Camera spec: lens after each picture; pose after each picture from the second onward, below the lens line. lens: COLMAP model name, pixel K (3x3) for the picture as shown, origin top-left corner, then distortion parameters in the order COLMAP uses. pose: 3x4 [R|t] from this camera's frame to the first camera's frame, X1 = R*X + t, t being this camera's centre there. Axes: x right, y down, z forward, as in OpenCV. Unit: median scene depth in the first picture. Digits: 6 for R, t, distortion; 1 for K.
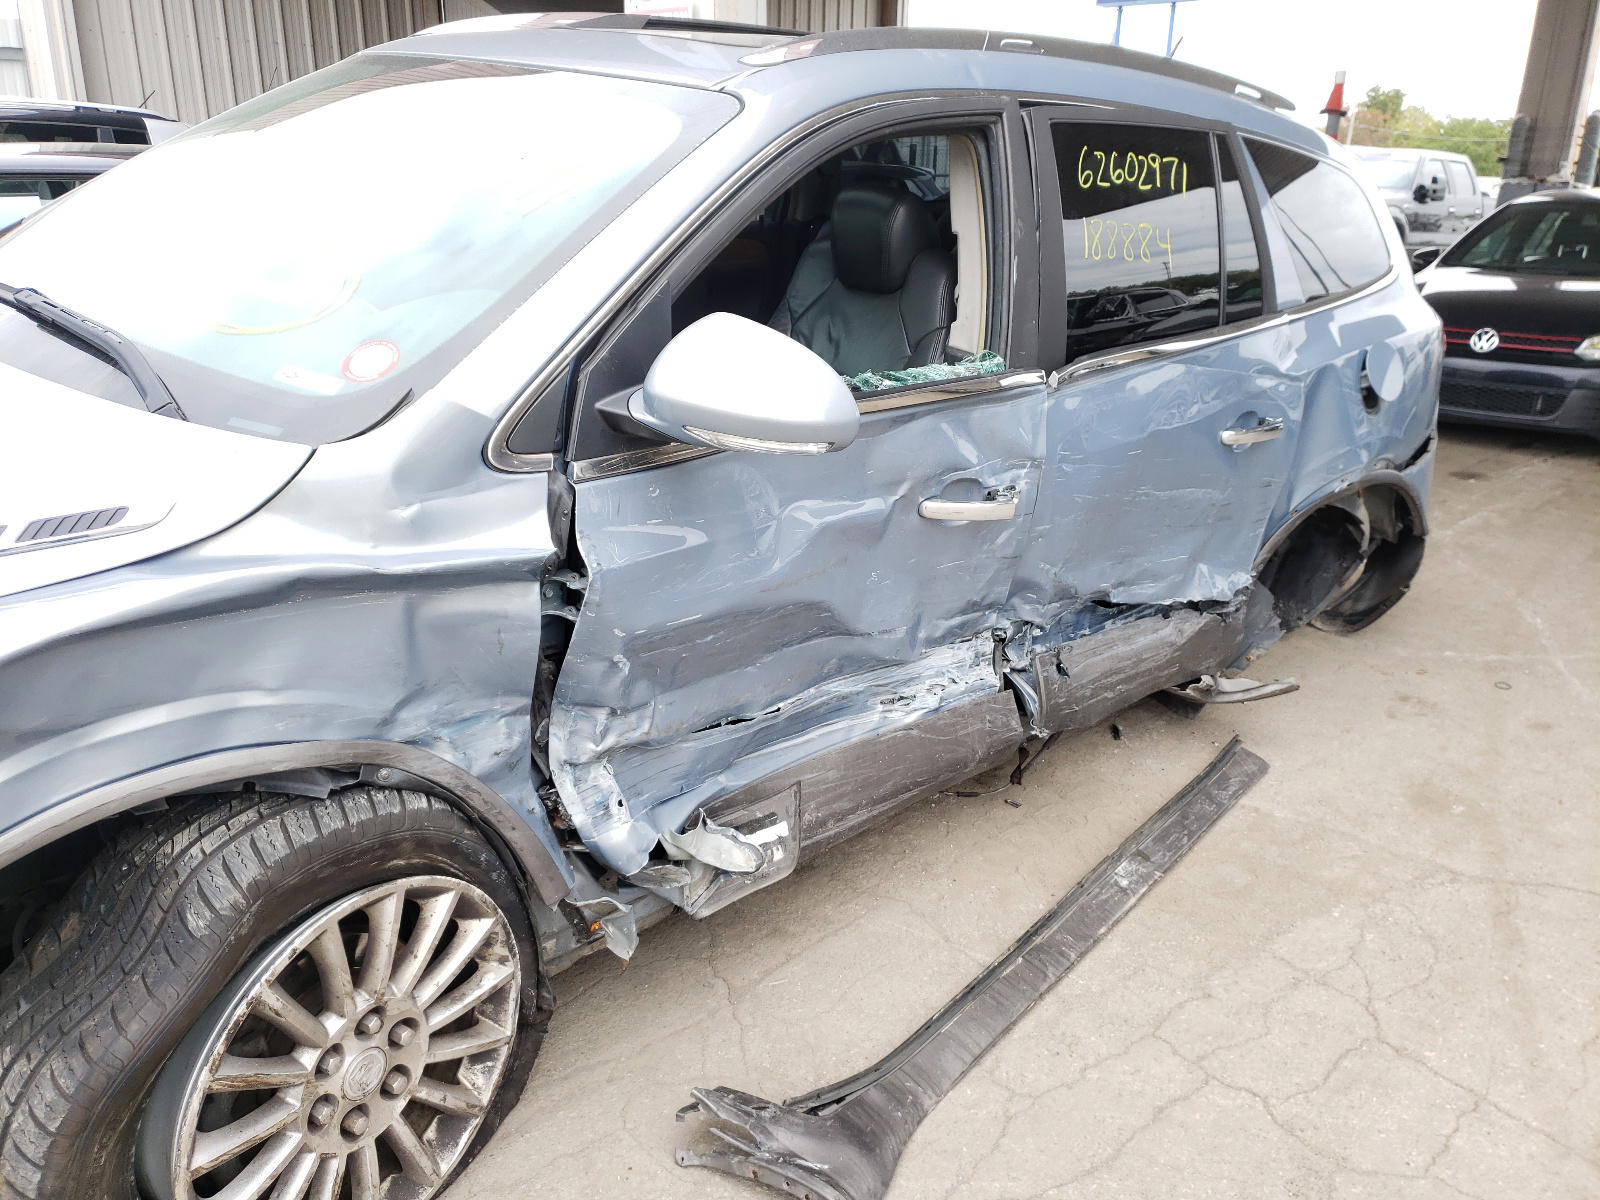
lens RADIAL K [[1224.8, 0, 800.3], [0, 1224.8, 596.0], [0, 0, 1]] dist [0.043520, -0.029084]
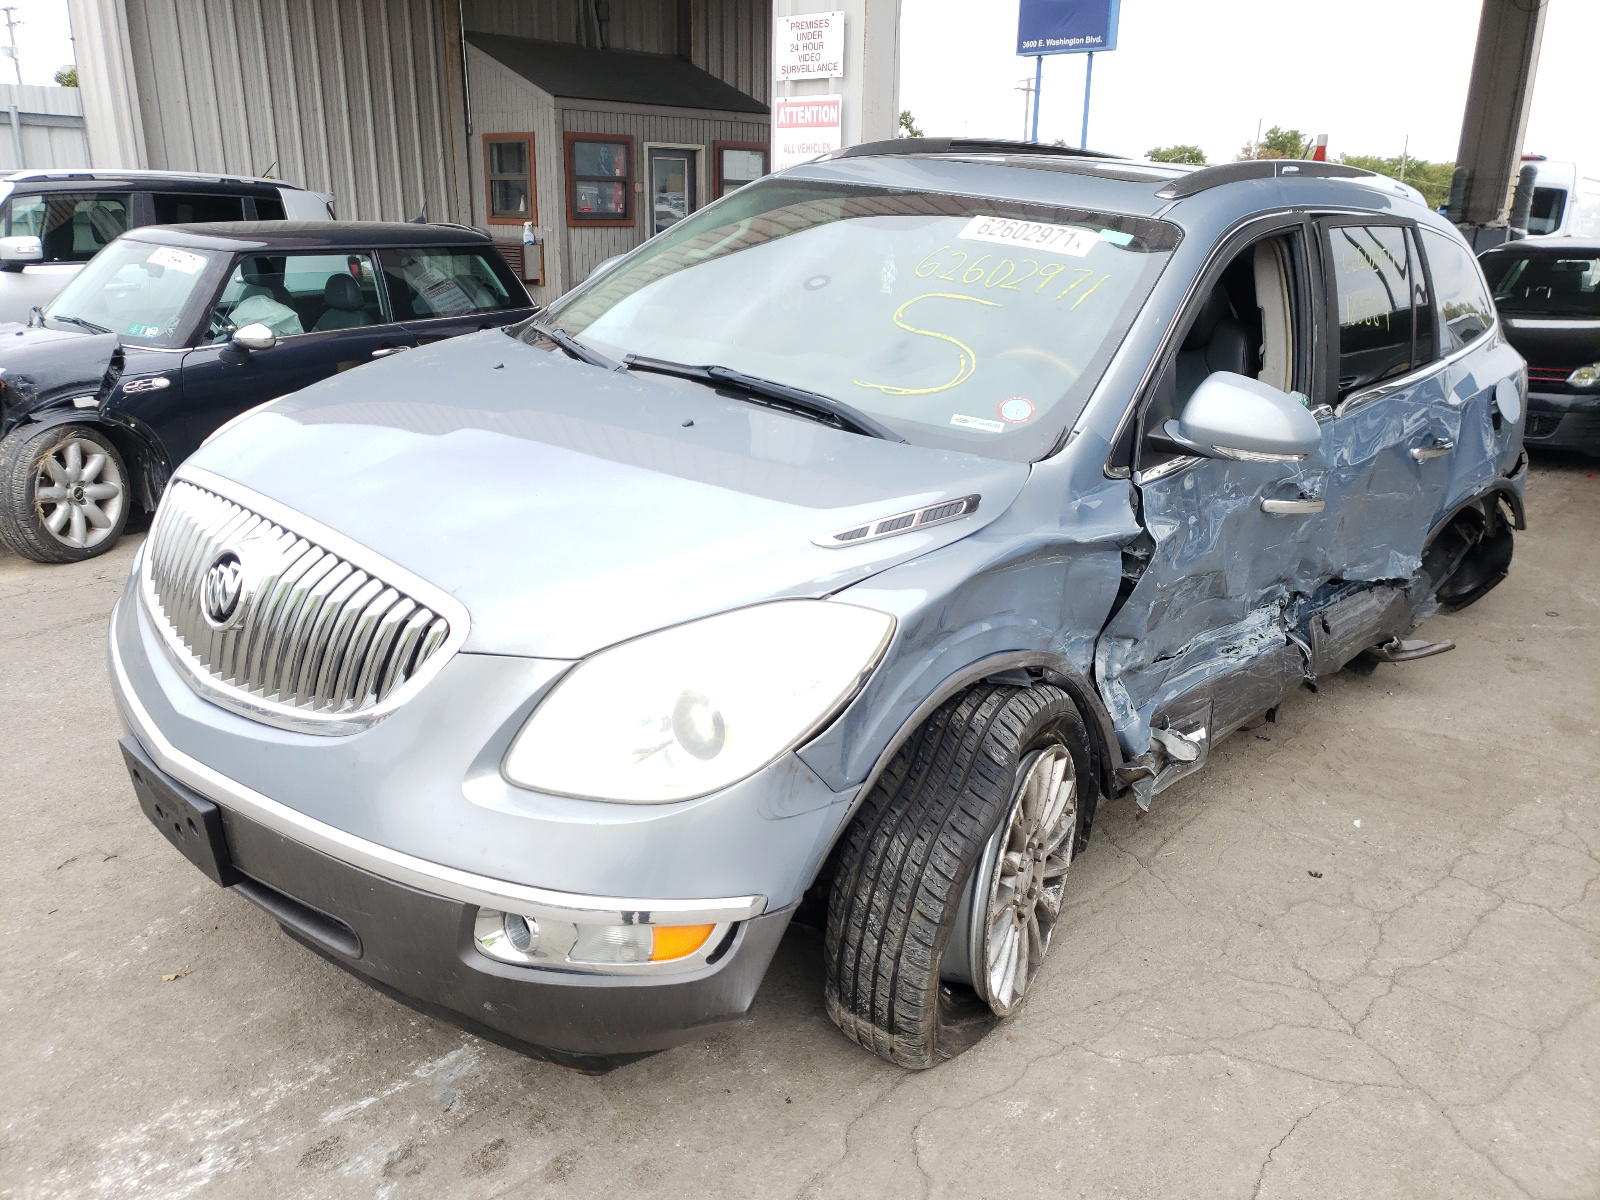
lens RADIAL K [[1224.8, 0, 796.6], [0, 1224.8, 595.2], [0, 0, 1]] dist [0.043520, -0.029084]
pose [[0.998074, -0.028191, 0.055259, -0.446699], [0.029883, 0.999102, -0.030033, 0.049123], [-0.054362, 0.031627, 0.998020, -0.316467]]
